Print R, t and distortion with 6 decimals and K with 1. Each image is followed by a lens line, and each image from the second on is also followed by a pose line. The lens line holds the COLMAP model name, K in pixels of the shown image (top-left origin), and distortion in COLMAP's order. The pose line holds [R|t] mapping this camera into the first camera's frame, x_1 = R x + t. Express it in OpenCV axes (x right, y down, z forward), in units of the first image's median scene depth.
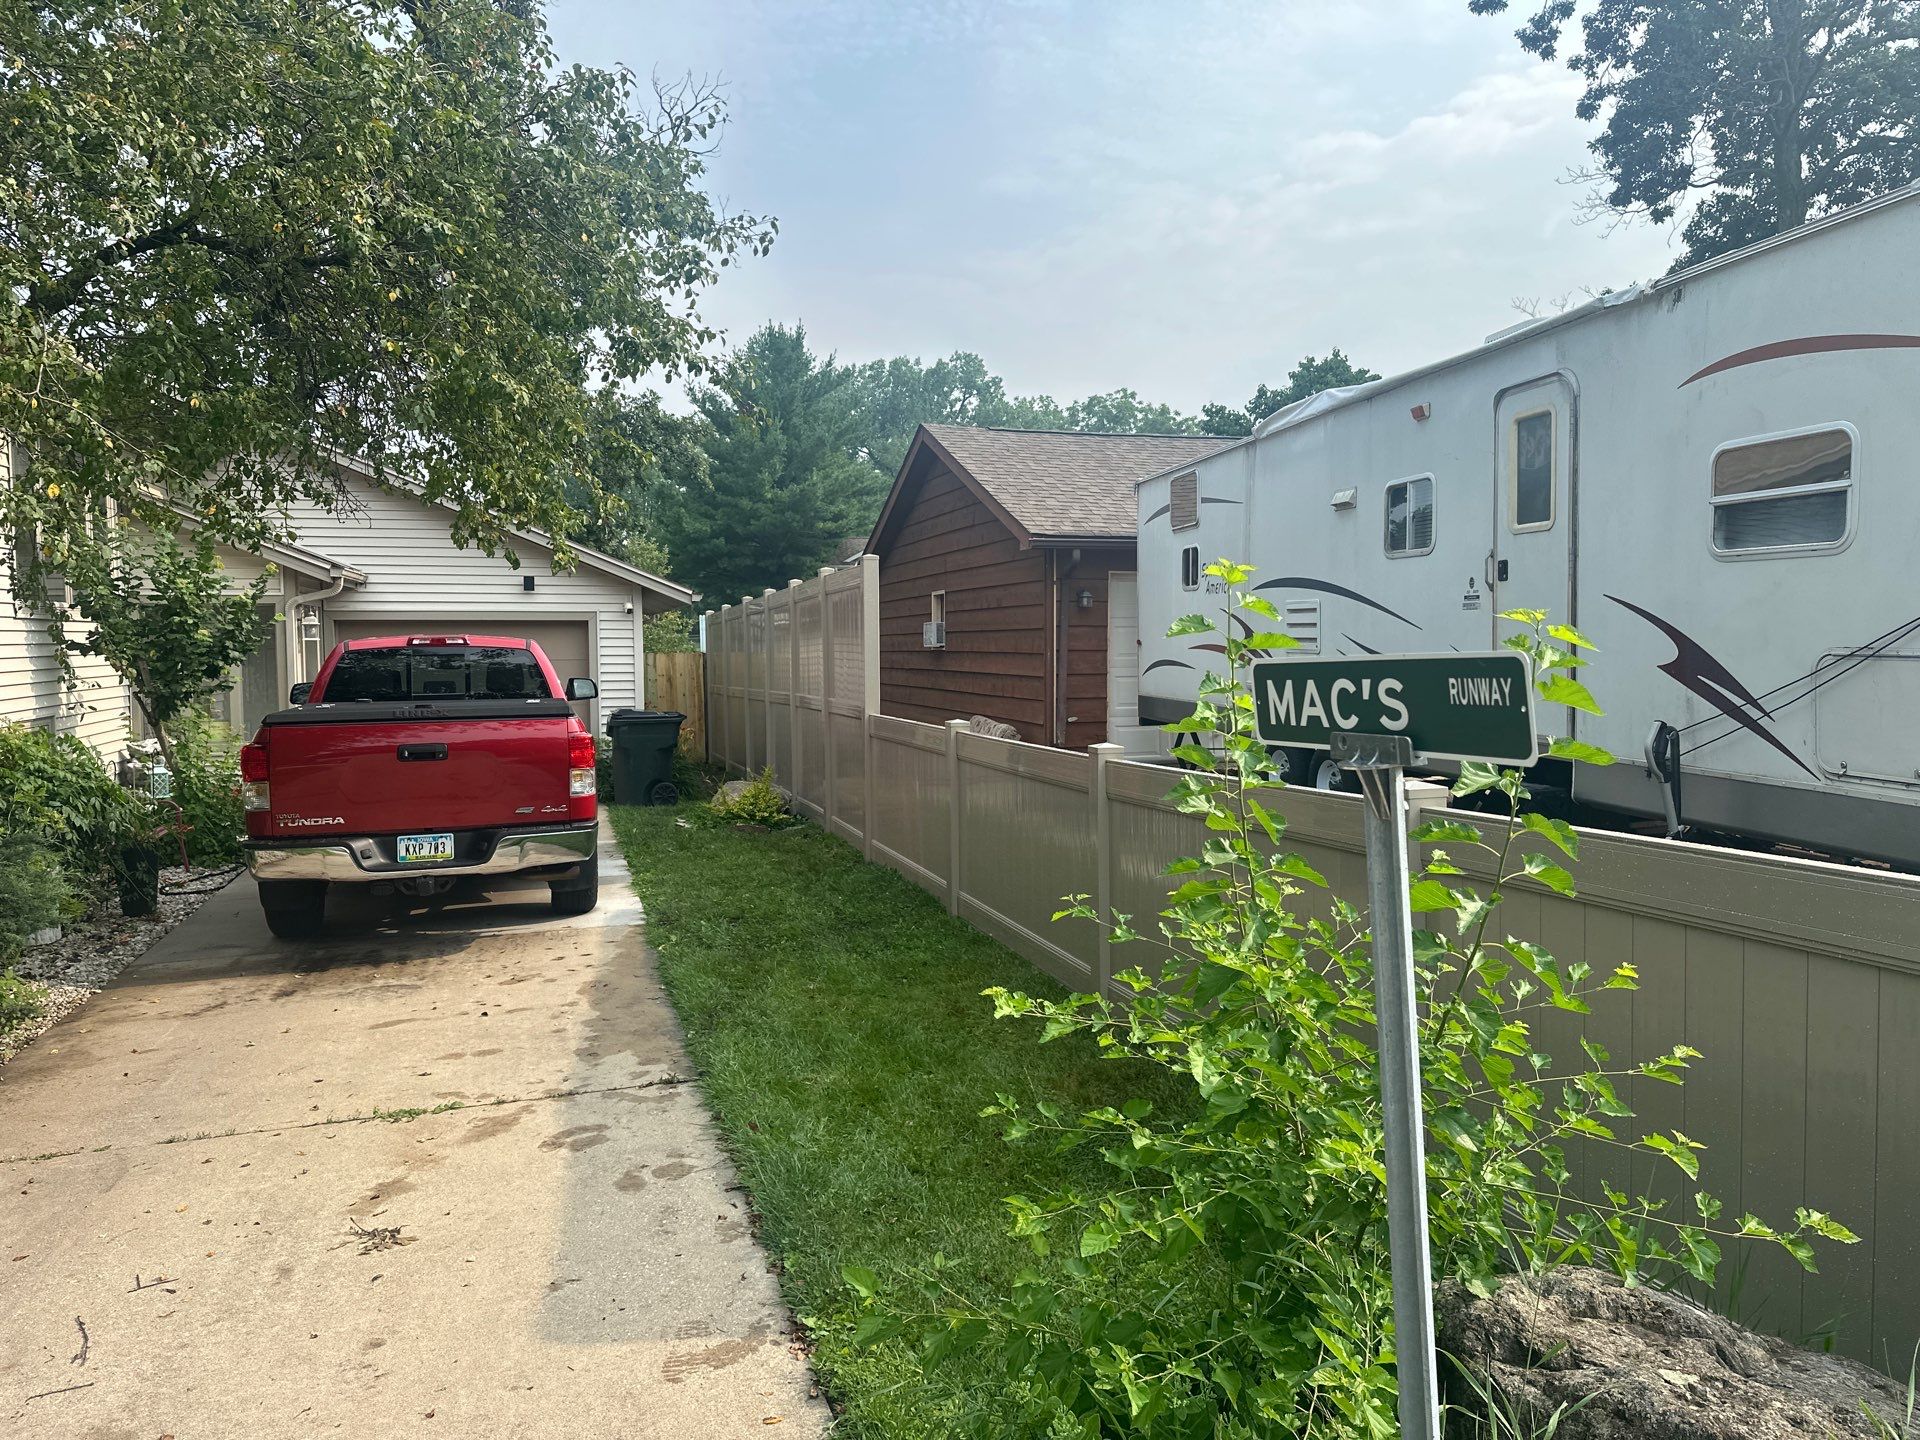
lens RADIAL K [[1339.6, 0, 935.7], [0, 1339.6, 685.2], [0, 0, 1]] dist [0.055822, -0.066835]
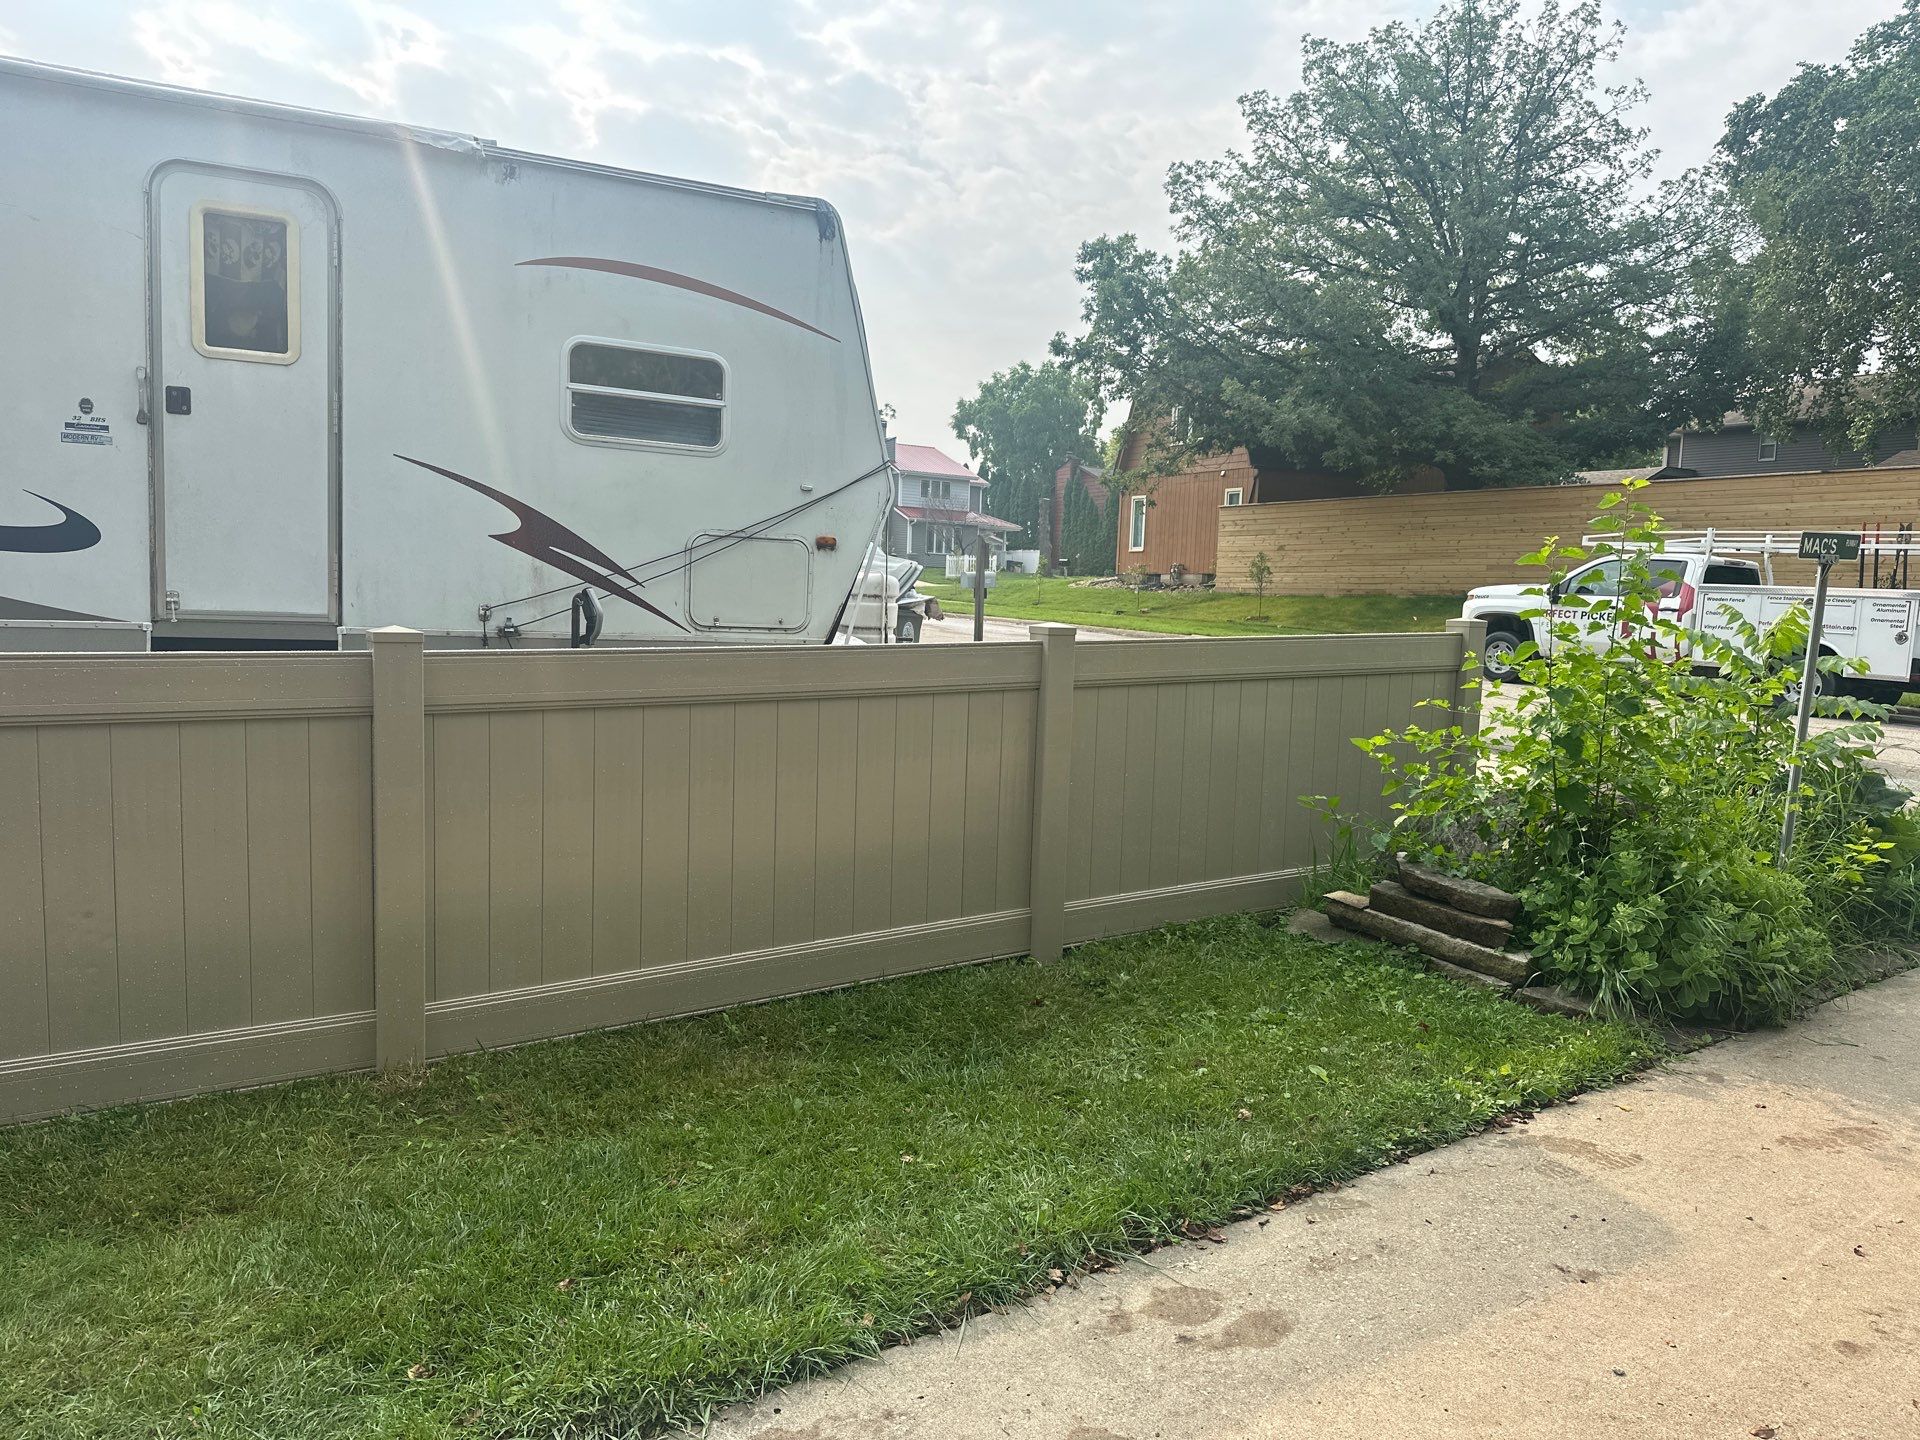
lens RADIAL K [[1339.6, 0, 966.7], [0, 1339.6, 725.2], [0, 0, 1]] dist [0.055822, -0.066835]
pose [[-0.297440, -0.088330, 0.950646, -0.411029], [0.002296, 0.995642, 0.093229, 0.024836], [-0.954738, 0.029913, -0.295941, 0.722790]]
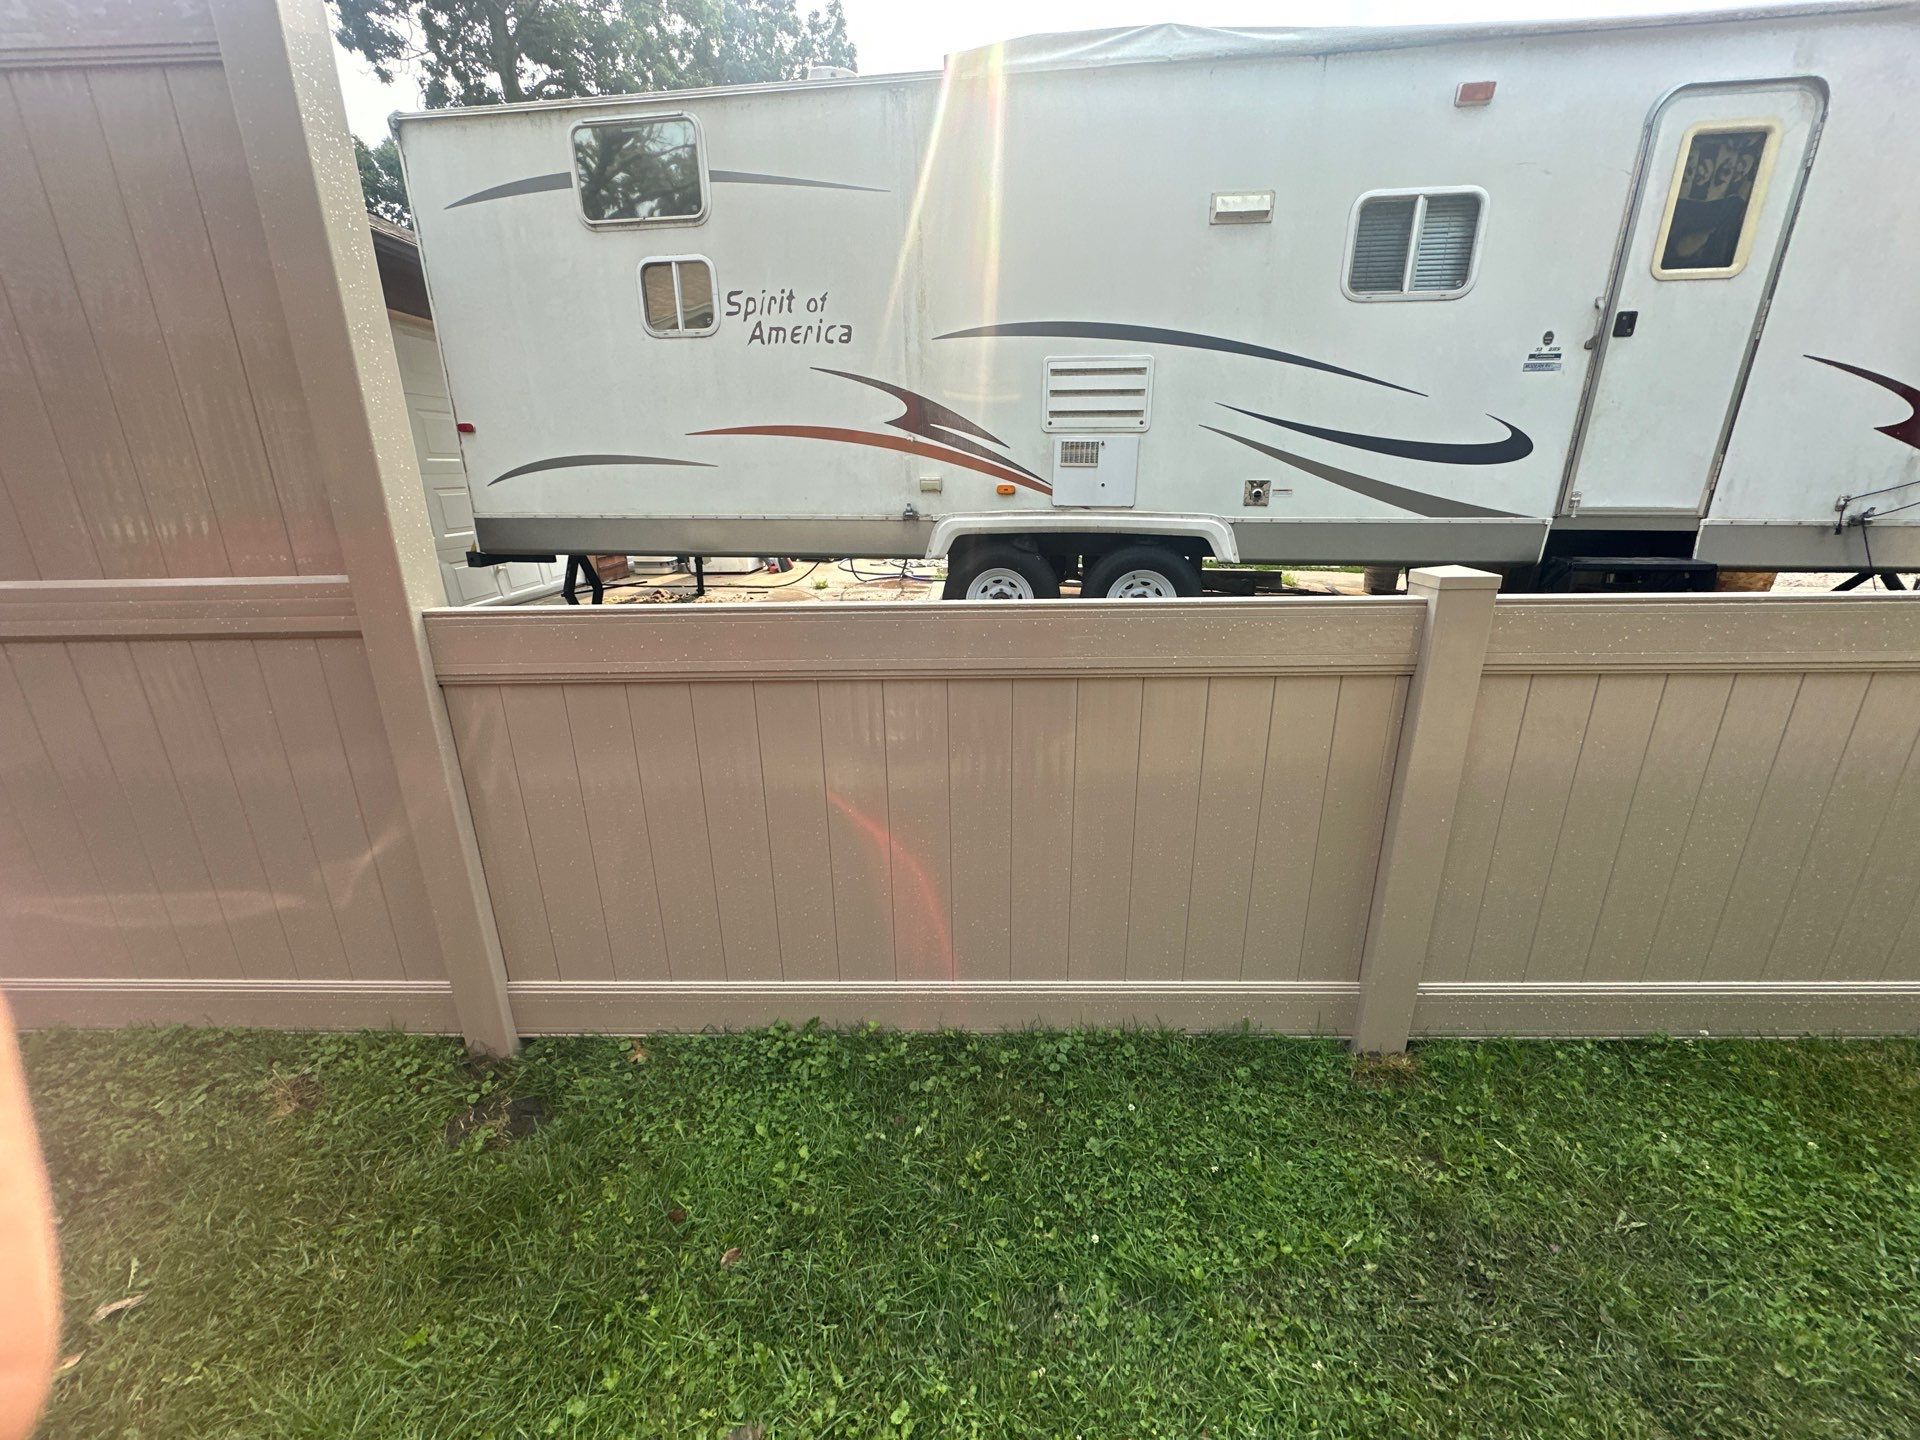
lens RADIAL K [[774.3, 0, 959.7], [0, 774.3, 715.6], [0, 0, 1]] dist [0.005693, -0.003690]
pose [[0.294772, -0.280861, 0.913360, -0.229236], [0.037277, 0.958482, 0.282706, 0.002253], [-0.954840, -0.049287, 0.293003, 1.128336]]
